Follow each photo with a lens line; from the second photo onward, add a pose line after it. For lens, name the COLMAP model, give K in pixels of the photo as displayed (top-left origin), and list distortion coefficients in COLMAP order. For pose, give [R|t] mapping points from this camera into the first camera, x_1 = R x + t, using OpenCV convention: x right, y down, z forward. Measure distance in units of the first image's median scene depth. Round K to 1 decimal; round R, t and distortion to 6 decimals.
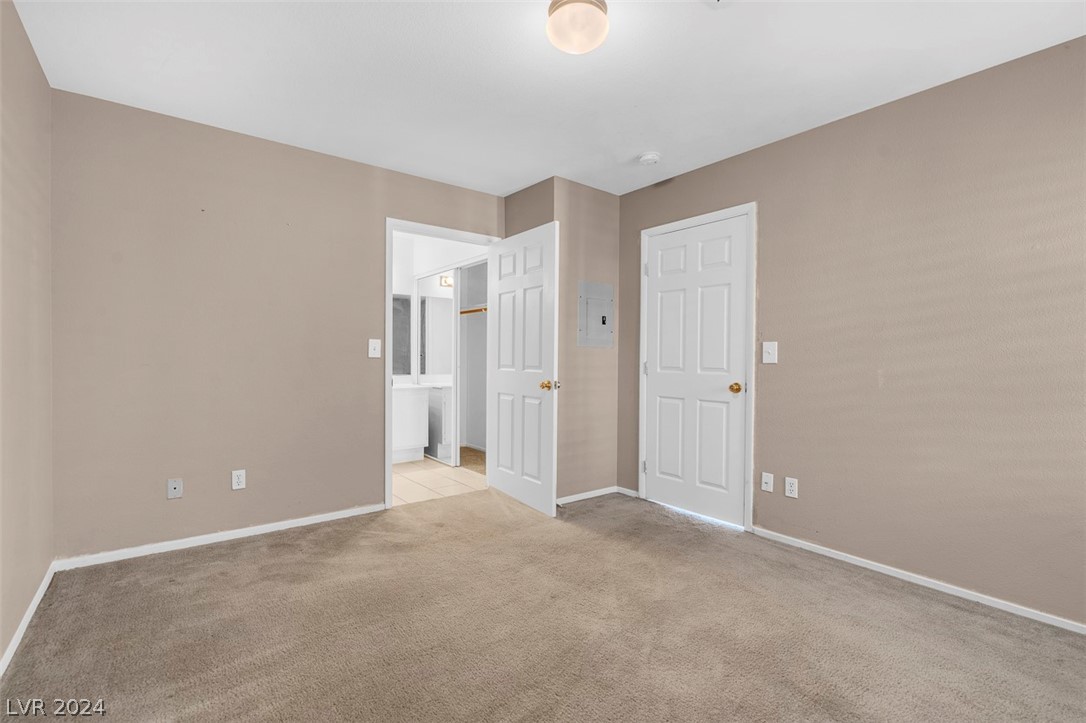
lens RADIAL K [[492.9, 0, 541.5], [0, 492.9, 361.5], [0, 0, 1]] dist [-0.001950, -0.000062]
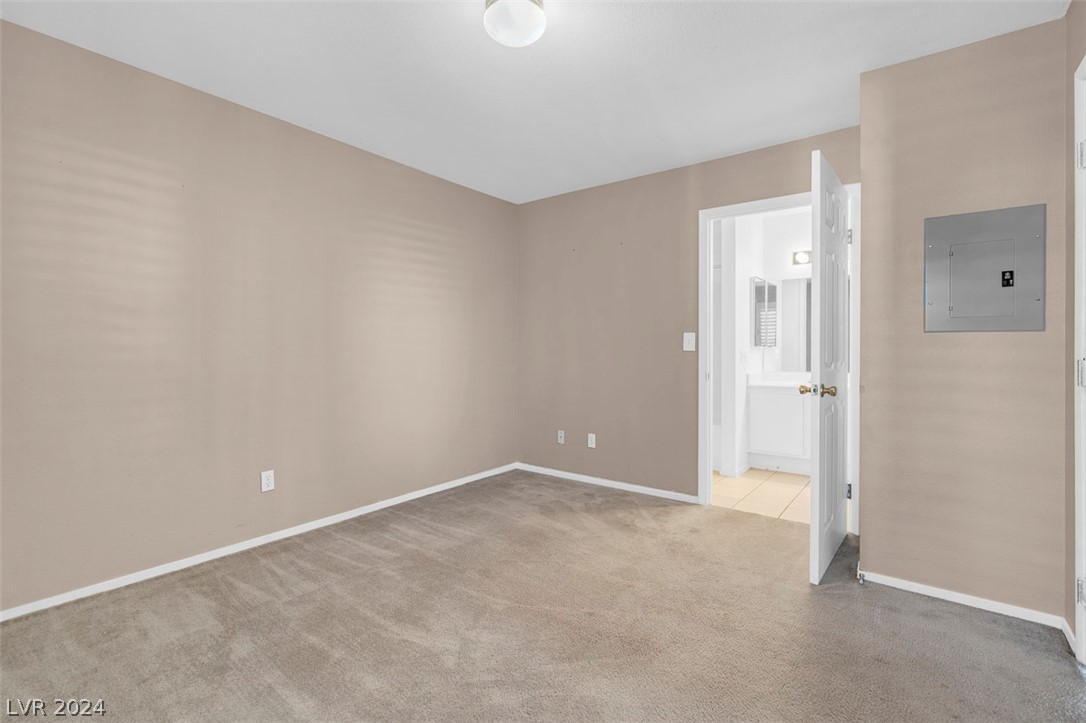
lens RADIAL K [[492.9, 0, 537.9], [0, 492.9, 353.8], [0, 0, 1]] dist [-0.001950, -0.000062]
pose [[0.251129, 0.001869, -0.967952, 0.657656], [-0.013651, 0.999906, -0.001611, 0.004264], [0.967857, 0.013618, 0.251130, 0.510427]]
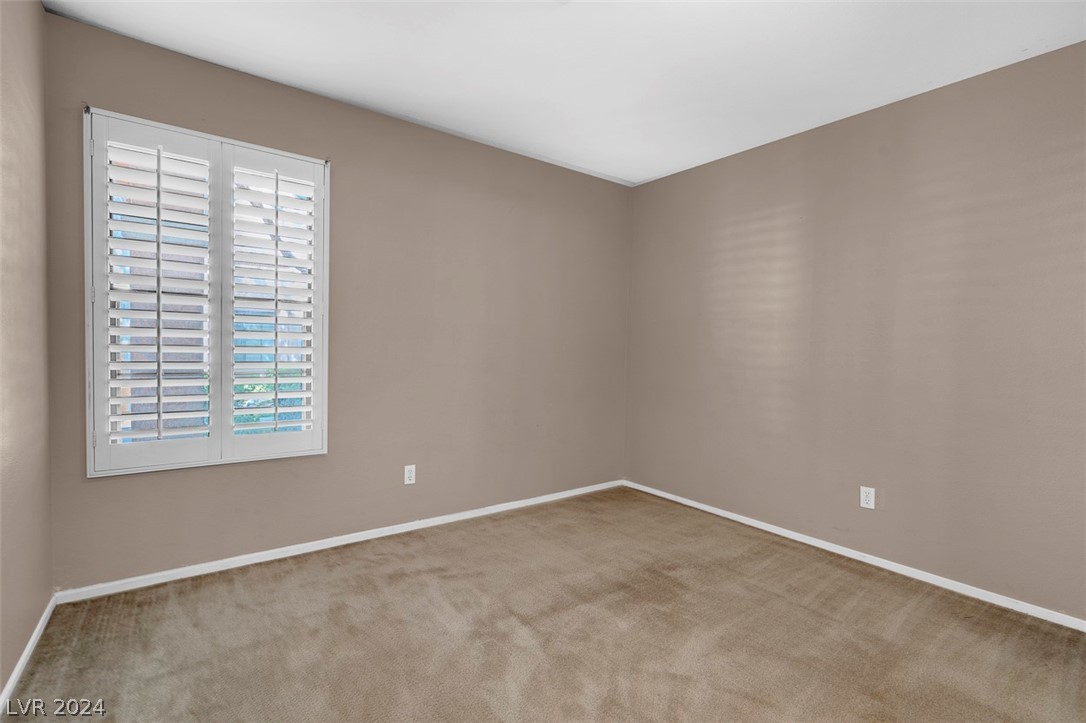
lens RADIAL K [[492.9, 0, 542.7], [0, 492.9, 360.6], [0, 0, 1]] dist [-0.001950, -0.000062]
pose [[-0.999480, -0.024268, 0.021219, 0.183931], [-0.023341, 0.998806, 0.042910, -0.018237], [-0.022235, 0.042392, -0.998854, 1.150133]]
